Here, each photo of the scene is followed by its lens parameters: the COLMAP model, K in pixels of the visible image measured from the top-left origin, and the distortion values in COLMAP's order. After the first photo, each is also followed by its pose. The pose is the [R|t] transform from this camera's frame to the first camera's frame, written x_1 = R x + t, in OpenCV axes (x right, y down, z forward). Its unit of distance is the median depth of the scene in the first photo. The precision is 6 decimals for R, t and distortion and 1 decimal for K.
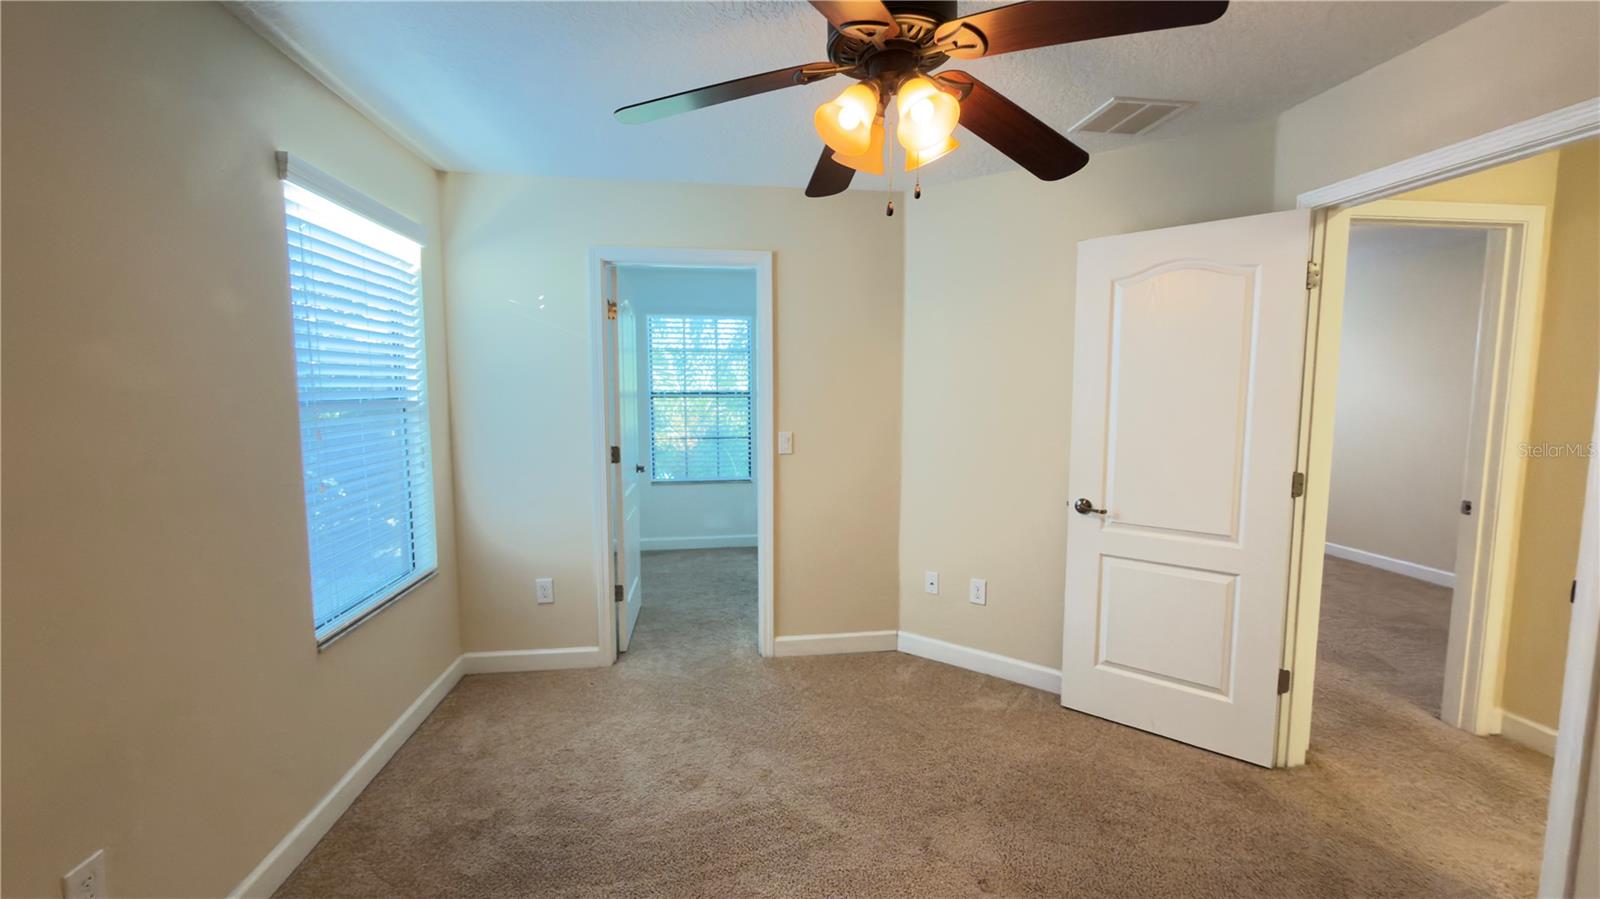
lens RADIAL K [[649.9, 0, 800.0], [0, 649.9, 449.5], [0, 0, 1]] dist [0.000357, -0.000170]
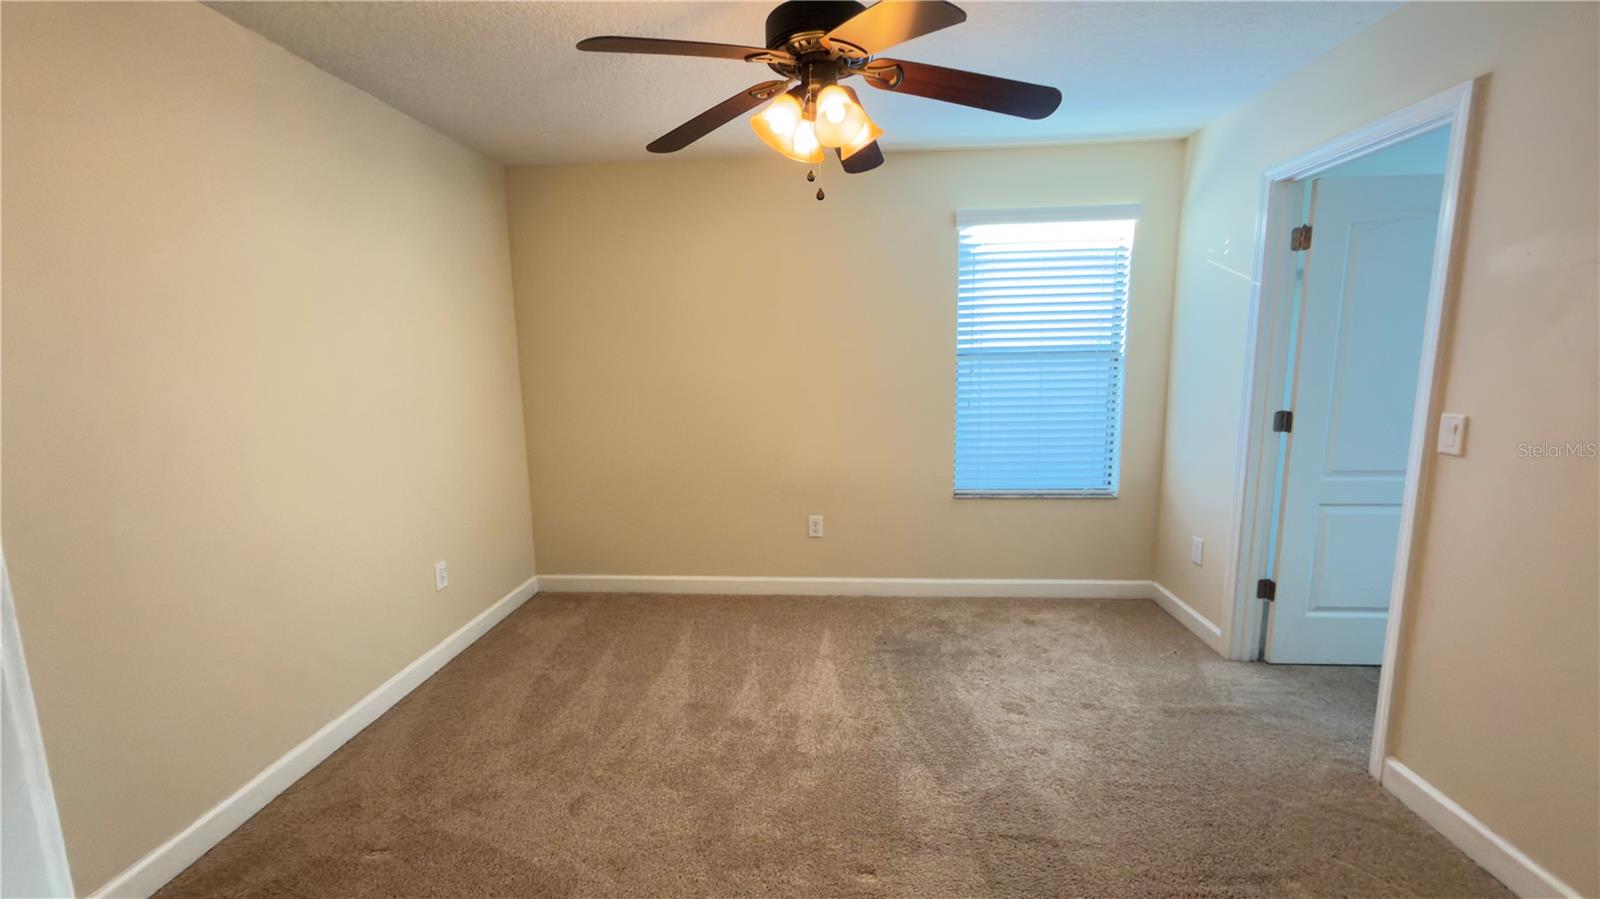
lens RADIAL K [[638.0, 0, 800.0], [0, 638.0, 449.5], [0, 0, 1]] dist [0.000953, -0.000482]
pose [[-0.202521, 0.151424, -0.967500, 0.653390], [-0.079524, 0.982167, 0.170366, -0.048523], [0.976044, 0.111442, -0.186868, 0.600959]]
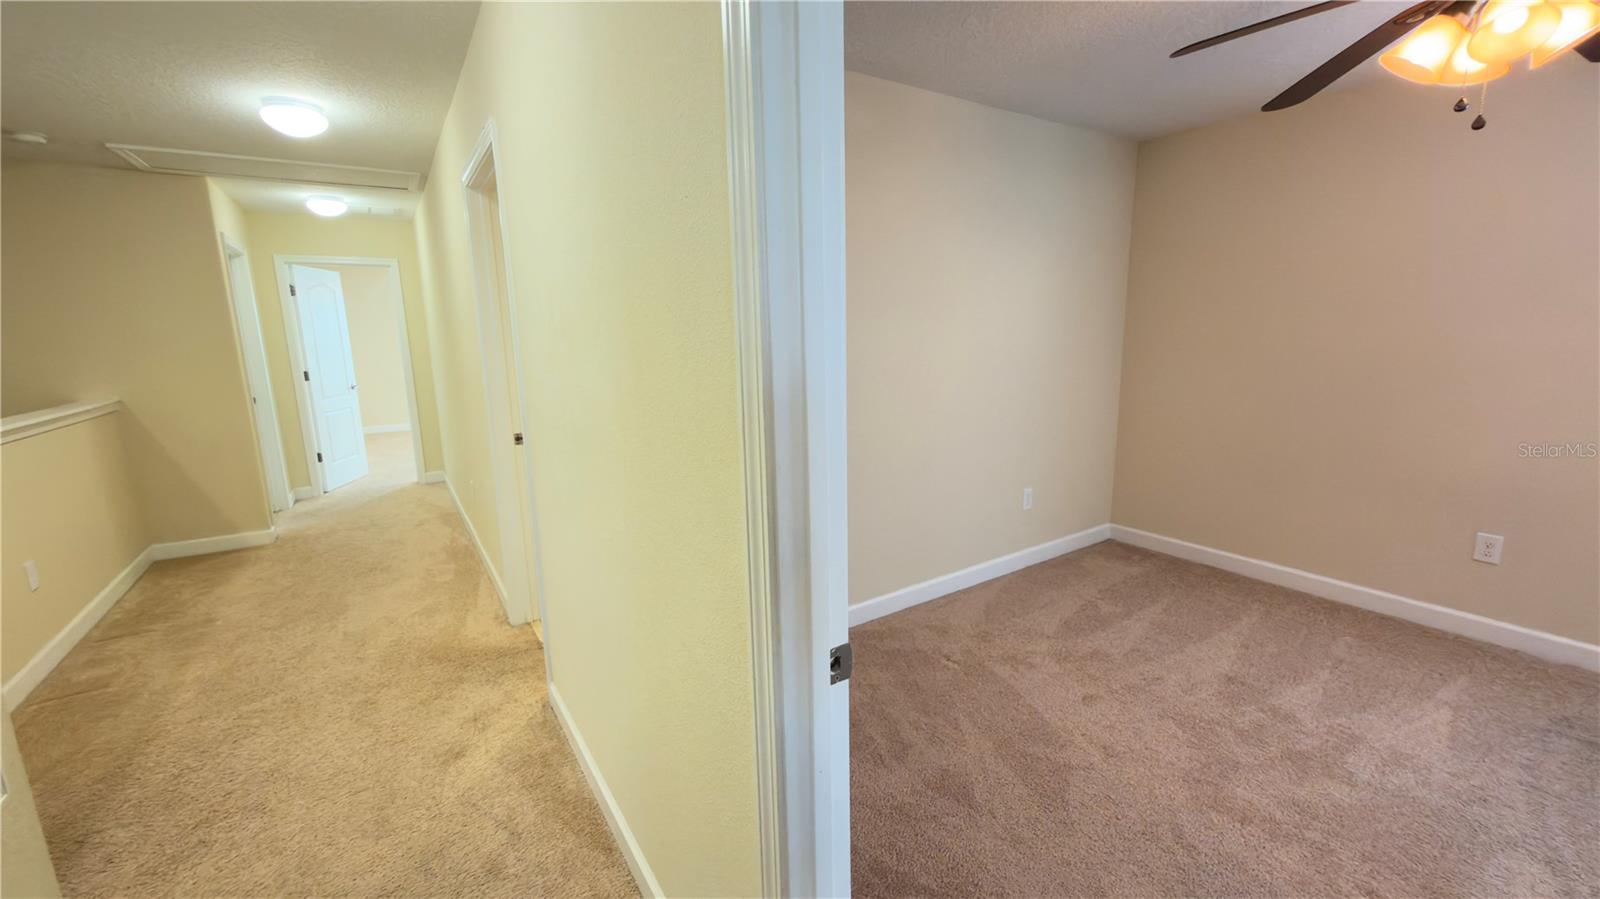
lens RADIAL K [[649.9, 0, 800.0], [0, 649.9, 449.5], [0, 0, 1]] dist [0.000357, -0.000170]
pose [[-0.899991, 0.100960, -0.424055, 0.738752], [-0.019022, 0.962787, 0.269593, -0.063317], [0.435492, 0.250697, -0.864579, 0.736596]]
